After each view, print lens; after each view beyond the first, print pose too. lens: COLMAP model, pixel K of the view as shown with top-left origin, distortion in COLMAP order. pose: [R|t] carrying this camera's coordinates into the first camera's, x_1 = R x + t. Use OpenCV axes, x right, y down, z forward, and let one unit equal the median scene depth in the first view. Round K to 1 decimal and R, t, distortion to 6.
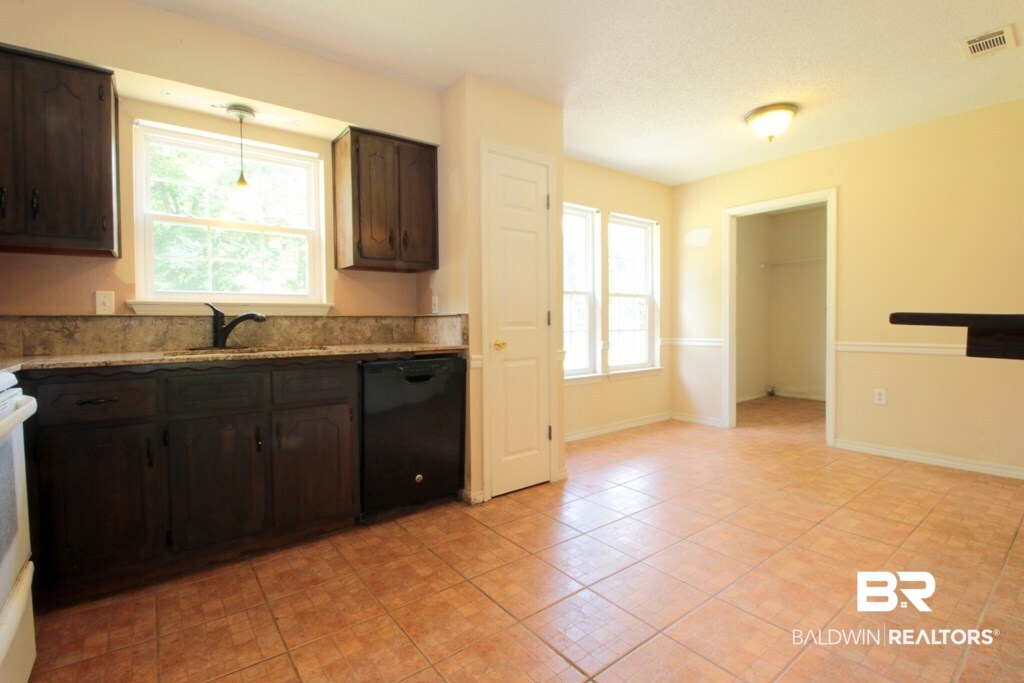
lens RADIAL K [[469.4, 0, 510.4], [0, 469.4, 335.3], [0, 0, 1]] dist [-0.001378, -0.011831]
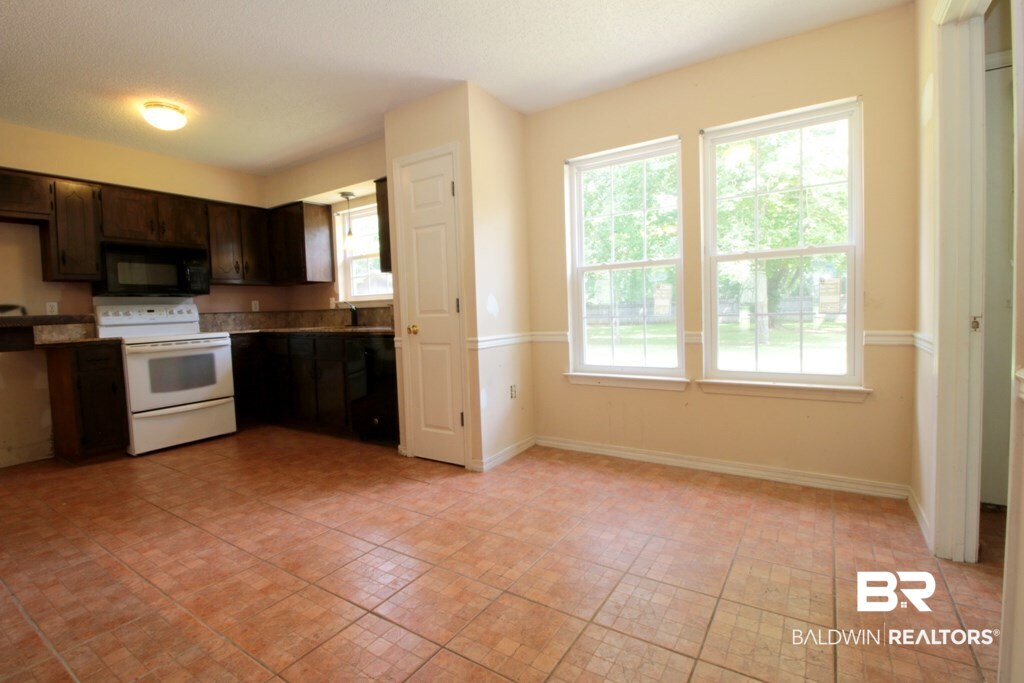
lens RADIAL K [[469.4, 0, 510.4], [0, 469.4, 335.3], [0, 0, 1]] dist [-0.001378, -0.011831]
pose [[0.329772, 0.049466, -0.942764, 1.429693], [0.003369, 0.998558, 0.053572, -0.034348], [0.944054, -0.020842, 0.329130, 1.038849]]
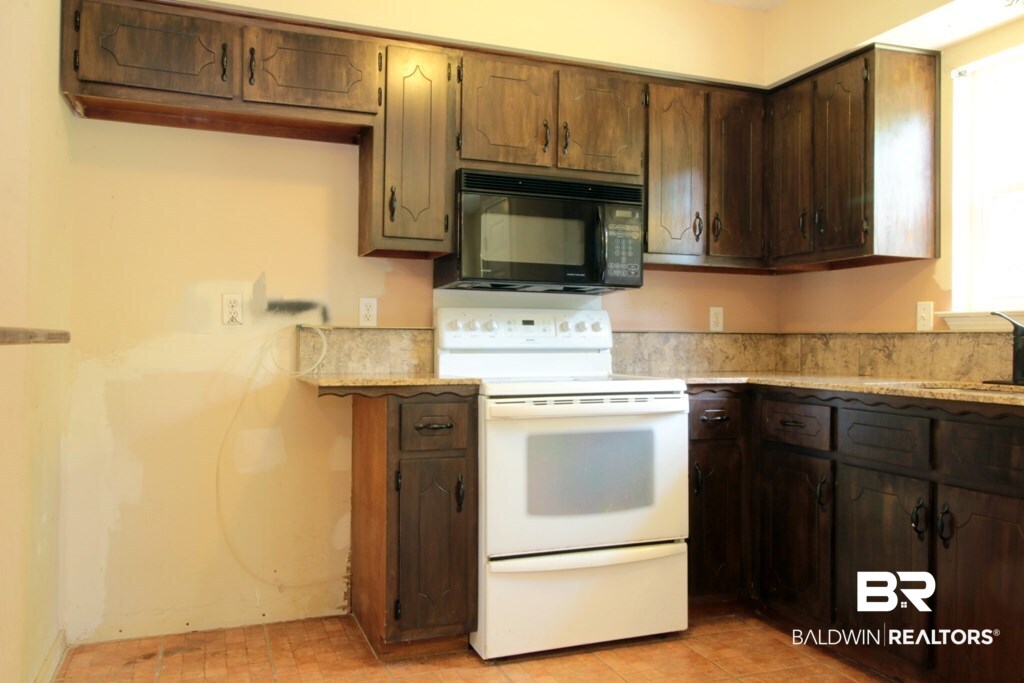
lens RADIAL K [[786.3, 0, 512.0], [0, 786.3, 341.5], [0, 0, 1]] dist [0.001419, 0.000979]
pose [[-0.277669, 0.007266, -0.960649, 0.612772], [-0.033991, 0.999271, 0.017383, -0.025591], [0.960075, 0.037480, -0.277220, 0.681996]]
